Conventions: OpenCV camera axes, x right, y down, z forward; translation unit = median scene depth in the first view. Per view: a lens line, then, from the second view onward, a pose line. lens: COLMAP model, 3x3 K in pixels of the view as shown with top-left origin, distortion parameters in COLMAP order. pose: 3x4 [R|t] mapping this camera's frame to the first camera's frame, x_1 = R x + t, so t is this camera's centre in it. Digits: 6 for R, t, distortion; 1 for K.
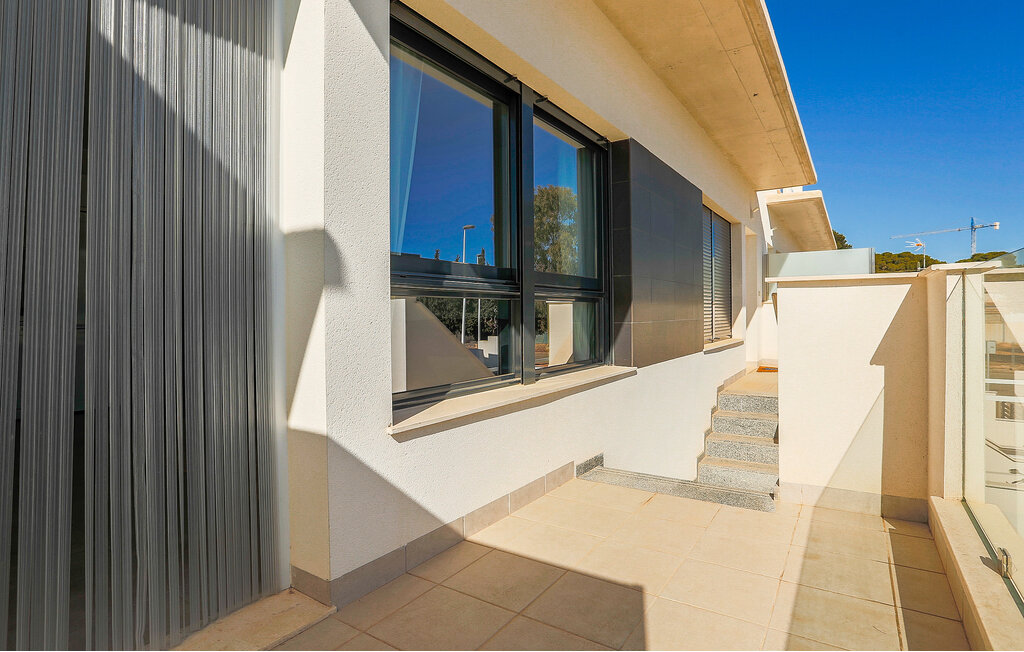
lens RADIAL K [[531.8, 0, 503.9], [0, 531.8, 312.2], [0, 0, 1]] dist [-0.001806, 0.000012]
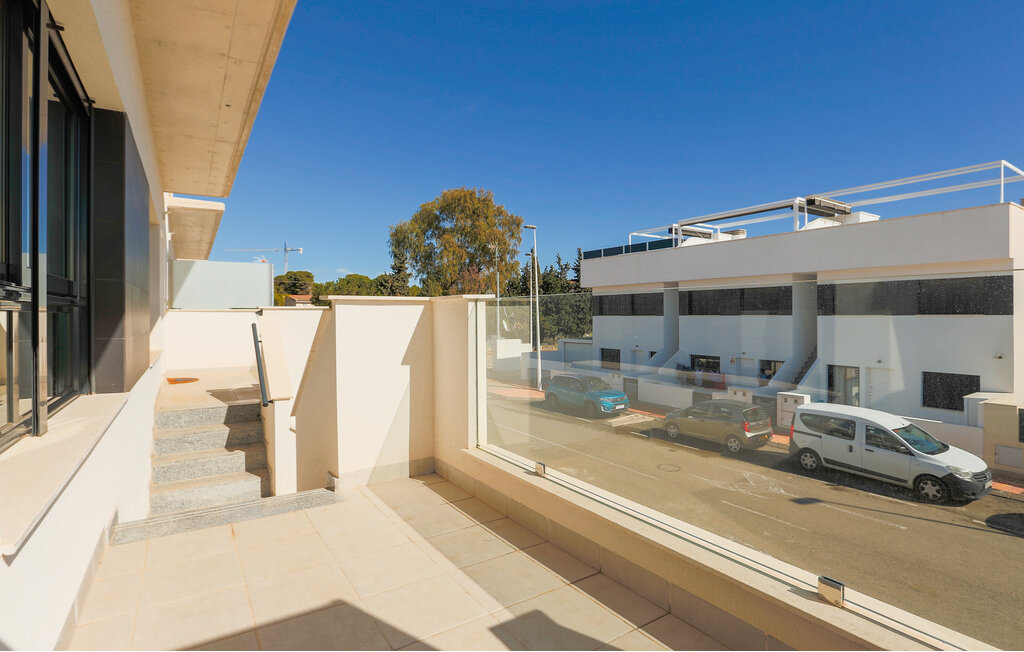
lens RADIAL K [[531.8, 0, 503.9], [0, 531.8, 312.2], [0, 0, 1]] dist [-0.001806, 0.000012]
pose [[0.427179, 0.008906, 0.904123, -0.402238], [0.000317, 0.999950, -0.010000, -0.019754], [-0.904167, 0.004558, 0.427155, 0.204121]]
